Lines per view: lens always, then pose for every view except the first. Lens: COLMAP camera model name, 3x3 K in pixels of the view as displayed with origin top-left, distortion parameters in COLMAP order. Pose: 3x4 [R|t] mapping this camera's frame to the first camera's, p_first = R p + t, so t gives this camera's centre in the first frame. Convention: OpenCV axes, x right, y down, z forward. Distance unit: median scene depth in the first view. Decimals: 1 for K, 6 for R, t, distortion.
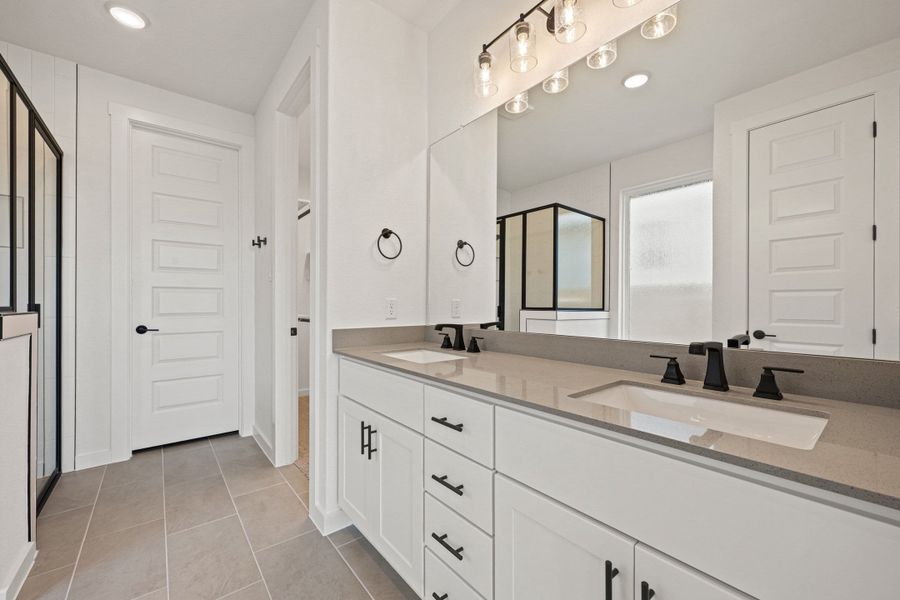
lens RADIAL K [[356.0, 0, 448.8], [0, 356.0, 301.6], [0, 0, 1]] dist [0.002461, -0.001589]
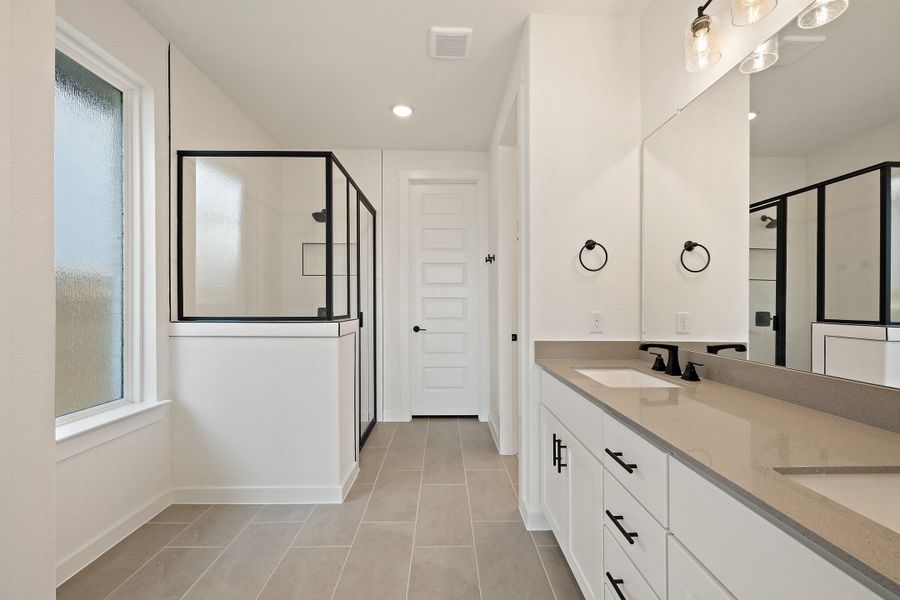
lens RADIAL K [[356.0, 0, 461.9], [0, 356.0, 300.3], [0, 0, 1]] dist [0.002461, -0.001589]
pose [[0.794286, 0.000649, -0.607544, 0.142184], [0.000708, 0.999998, 0.001994, -0.043720], [0.607544, -0.002014, 0.794284, 0.015278]]
